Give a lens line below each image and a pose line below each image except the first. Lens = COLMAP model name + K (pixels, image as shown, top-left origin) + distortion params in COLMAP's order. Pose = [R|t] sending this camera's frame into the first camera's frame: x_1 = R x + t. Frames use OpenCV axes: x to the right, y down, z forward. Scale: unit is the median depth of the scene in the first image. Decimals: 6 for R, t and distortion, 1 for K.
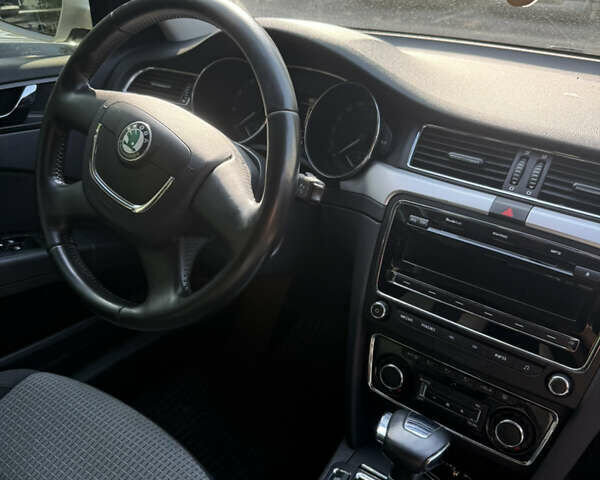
lens RADIAL K [[566.8, 0, 300.0], [0, 566.8, 240.0], [0, 0, 1]] dist [0.112574, -0.197132]
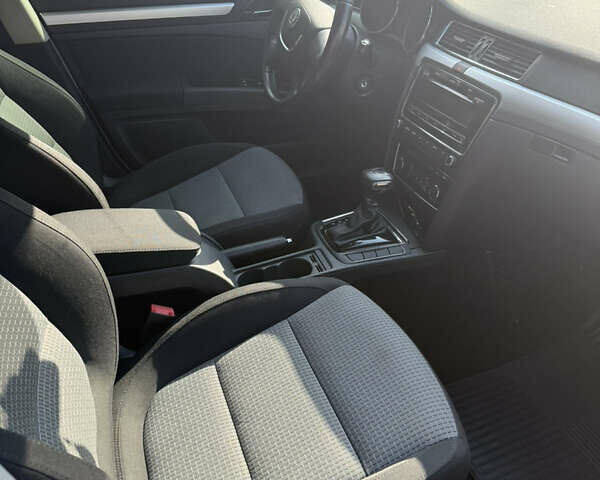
lens RADIAL K [[565.1, 0, 301.2], [0, 565.1, 253.6], [0, 0, 1]] dist [0.129944, -0.326582]
pose [[0.827845, 0.251622, -0.501357, 0.960316], [-0.191829, 0.966856, 0.168498, 0.294952], [0.527138, -0.043315, 0.848675, -0.781818]]
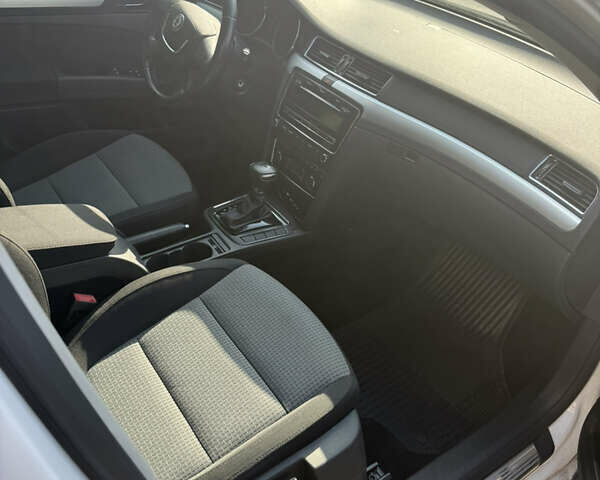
lens RADIAL K [[565.1, 0, 301.2], [0, 565.1, 253.6], [0, 0, 1]] dist [0.129944, -0.326582]
pose [[0.947598, 0.230943, -0.220733, 0.866509], [-0.195304, 0.965577, 0.171807, 0.225788], [0.252812, -0.119694, 0.960083, -1.153172]]
